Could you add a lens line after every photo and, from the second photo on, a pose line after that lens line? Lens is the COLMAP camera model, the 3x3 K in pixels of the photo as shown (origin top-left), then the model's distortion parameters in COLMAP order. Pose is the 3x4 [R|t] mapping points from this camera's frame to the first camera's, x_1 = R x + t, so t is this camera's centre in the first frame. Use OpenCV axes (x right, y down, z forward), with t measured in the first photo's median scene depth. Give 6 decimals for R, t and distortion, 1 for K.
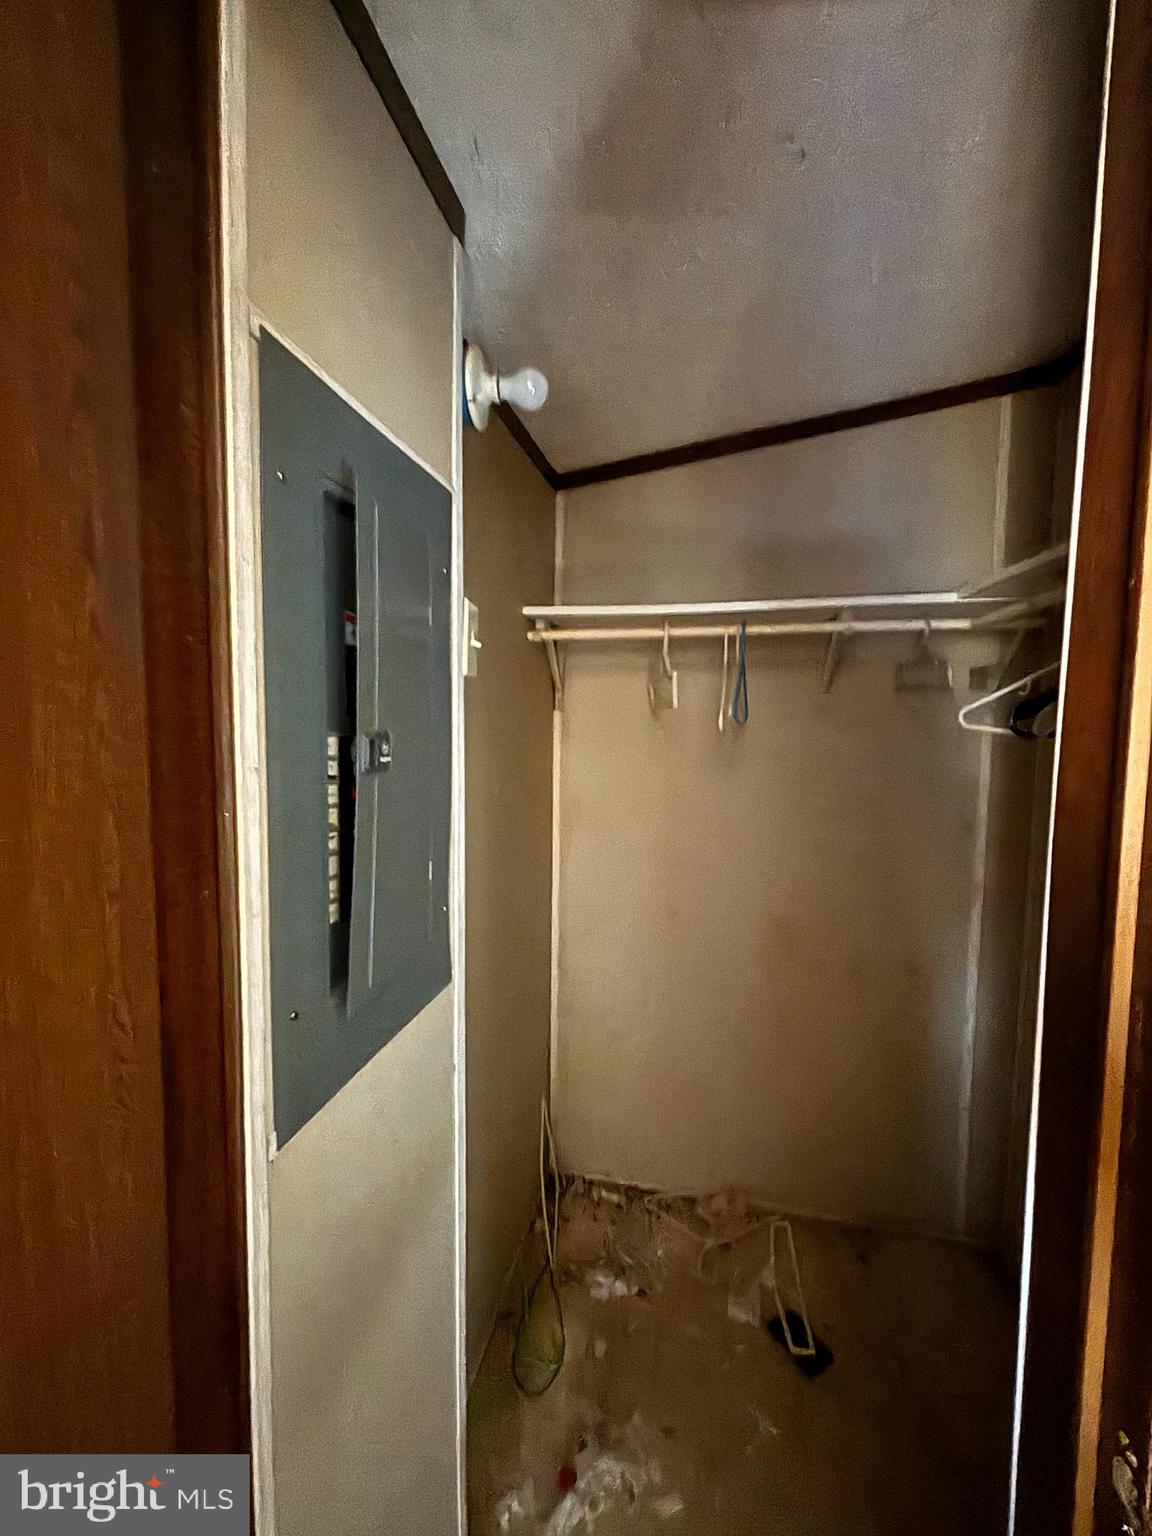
lens RADIAL K [[618.7, 0, 576.0], [0, 618.7, 768.0], [0, 0, 1]] dist [-0.005043, -0.000053]
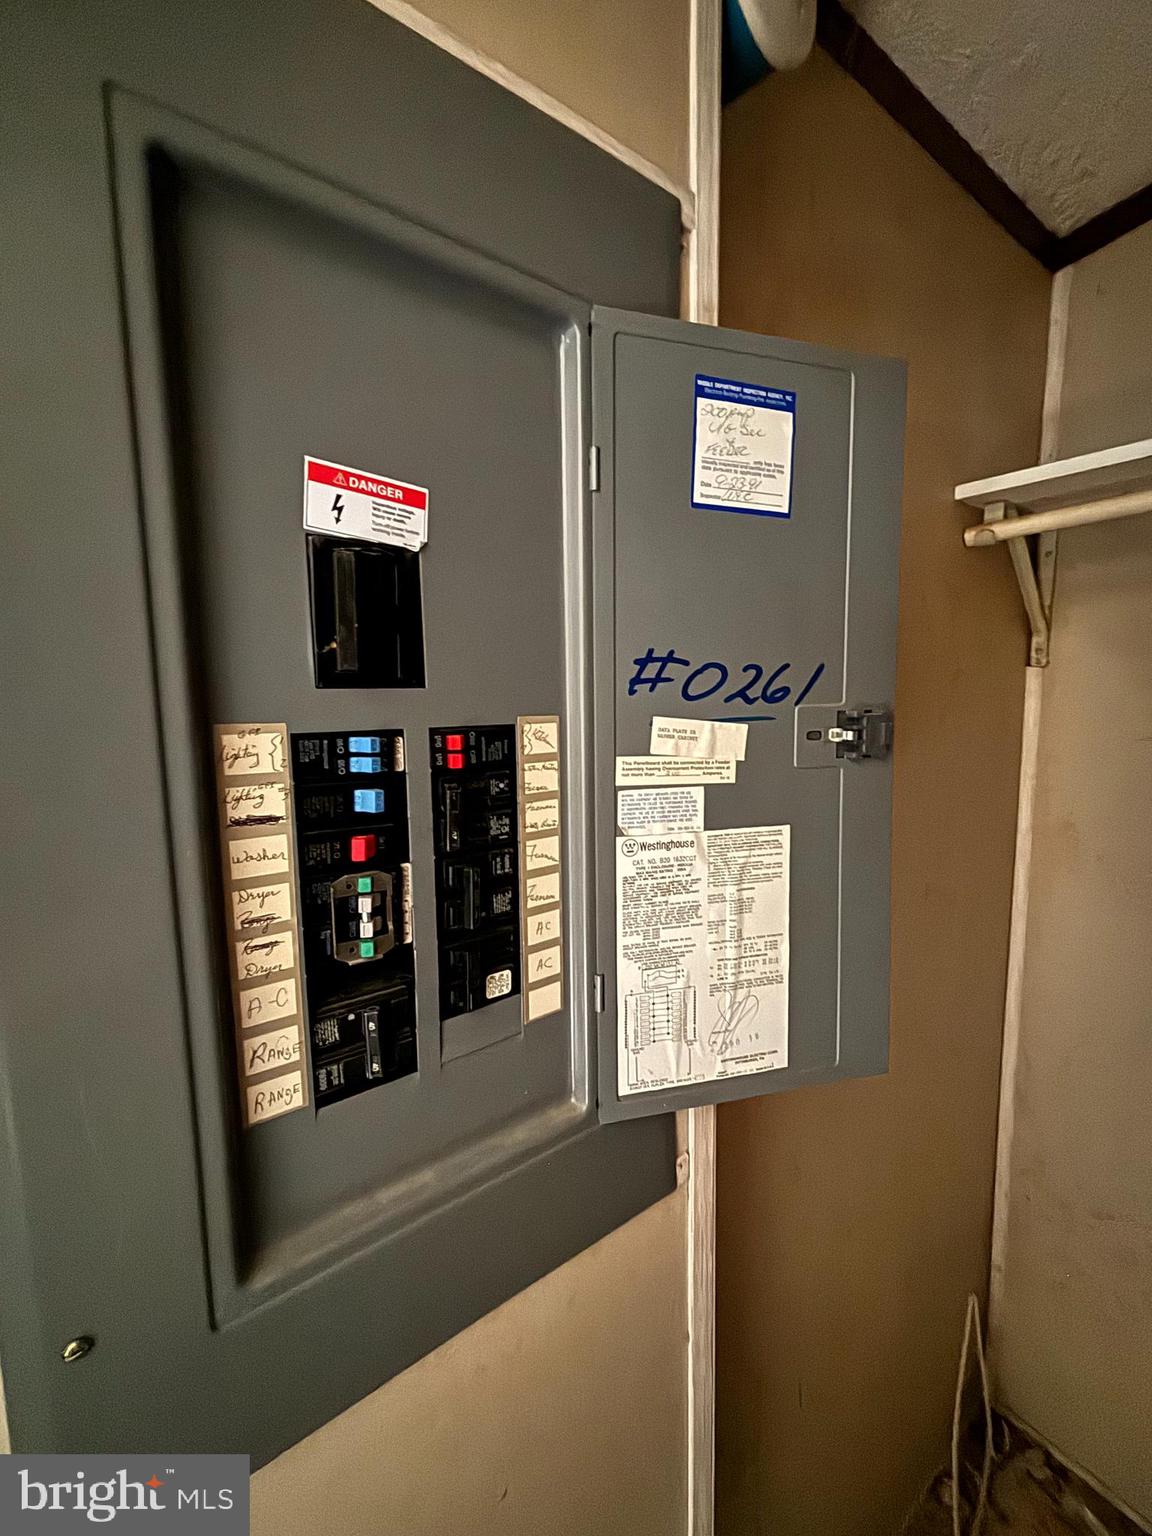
lens RADIAL K [[618.7, 0, 576.0], [0, 618.7, 768.0], [0, 0, 1]] dist [-0.005043, -0.000053]
pose [[0.747727, 0.049919, -0.662127, 0.034552], [-0.024221, 0.998557, 0.047932, -0.019796], [0.663565, -0.019803, 0.747857, 0.301518]]
